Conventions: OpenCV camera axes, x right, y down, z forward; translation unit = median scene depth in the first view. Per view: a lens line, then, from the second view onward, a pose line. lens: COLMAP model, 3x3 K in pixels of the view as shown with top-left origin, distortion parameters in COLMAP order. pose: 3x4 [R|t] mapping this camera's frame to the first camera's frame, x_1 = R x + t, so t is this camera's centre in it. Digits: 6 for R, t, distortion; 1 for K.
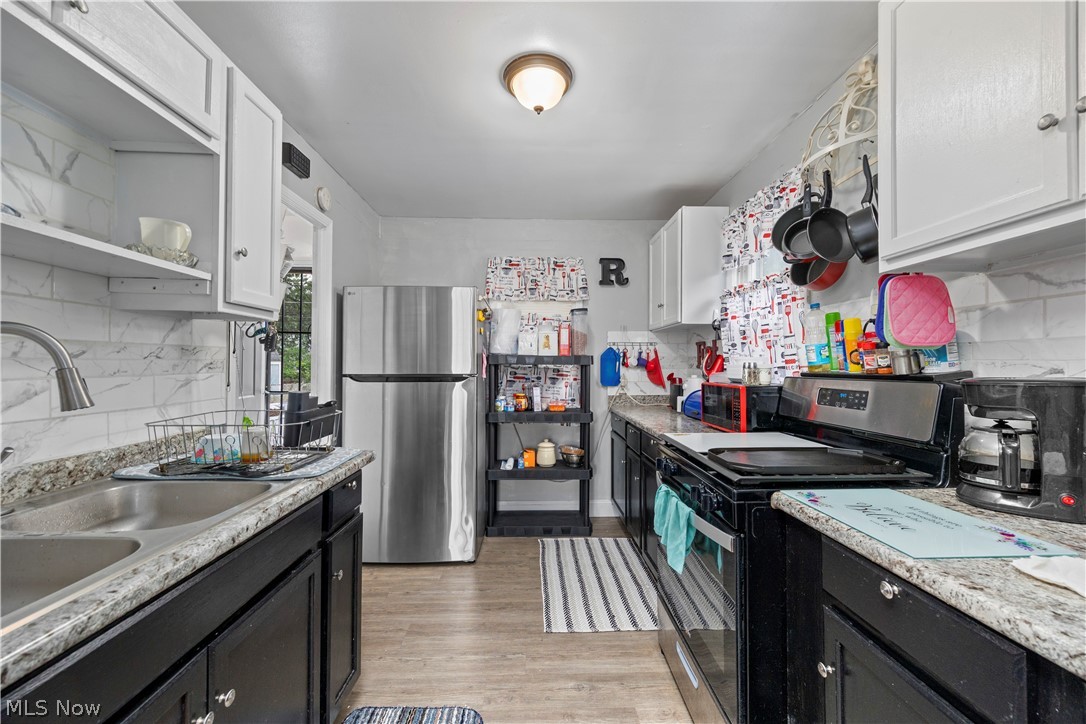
lens RADIAL K [[432.3, 0, 543.0], [0, 432.3, 362.0], [0, 0, 1]] dist [0.000390, -0.000306]
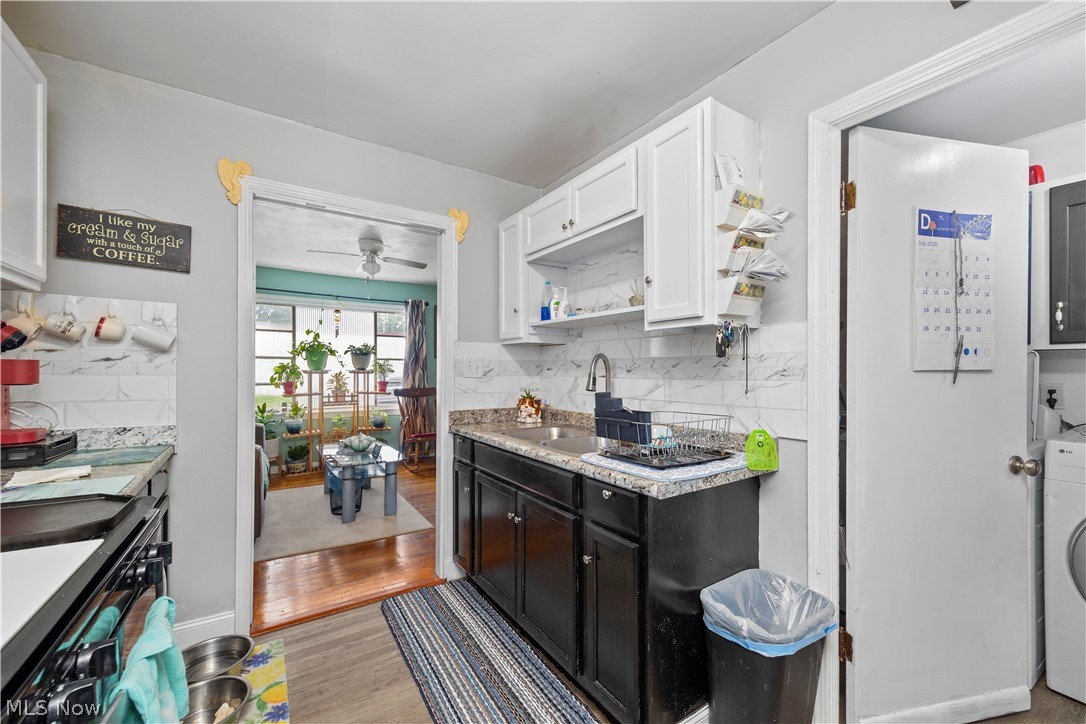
lens RADIAL K [[432.9, 0, 543.4], [0, 432.9, 367.5], [0, 0, 1]] dist [-0.000305, -0.000258]
pose [[-0.852807, -0.010849, -0.522114, 0.136493], [-0.002429, 0.999856, -0.016809, 0.011804], [0.522221, -0.013067, -0.852710, 1.245940]]
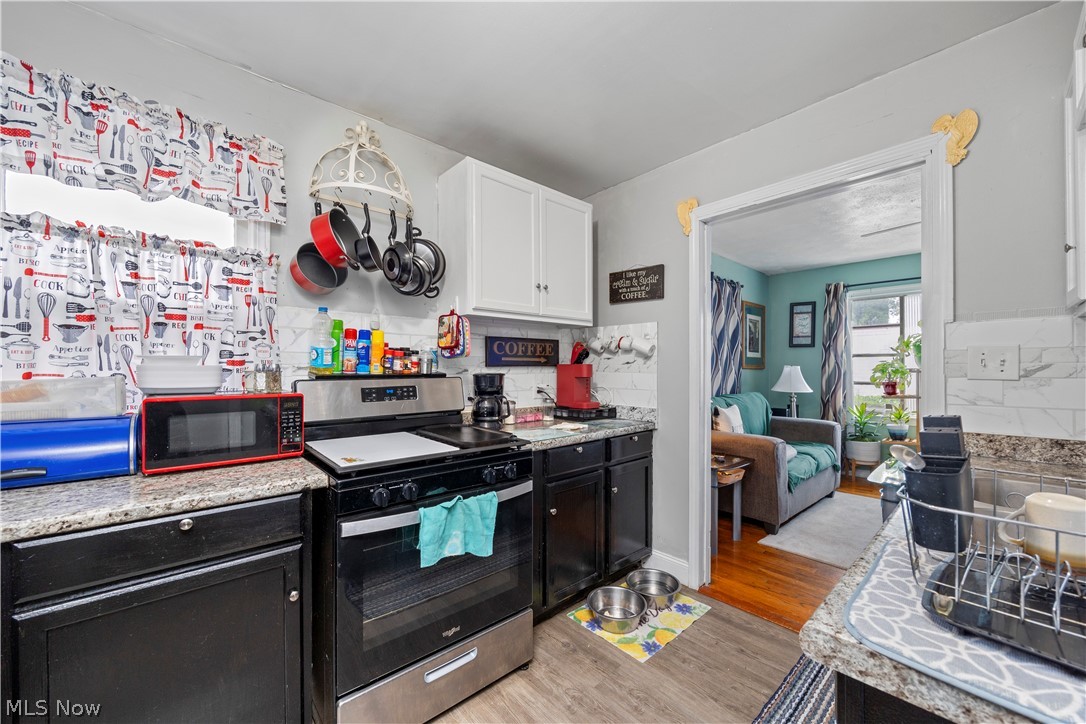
lens RADIAL K [[415.0, 0, 546.5], [0, 415.0, 366.4], [0, 0, 1]] dist [-0.002932, -0.000229]
pose [[-0.645354, 0.002658, 0.763879, -0.413023], [-0.007029, 0.999931, -0.009418, 0.009215], [-0.763851, -0.011447, -0.645291, 1.103601]]
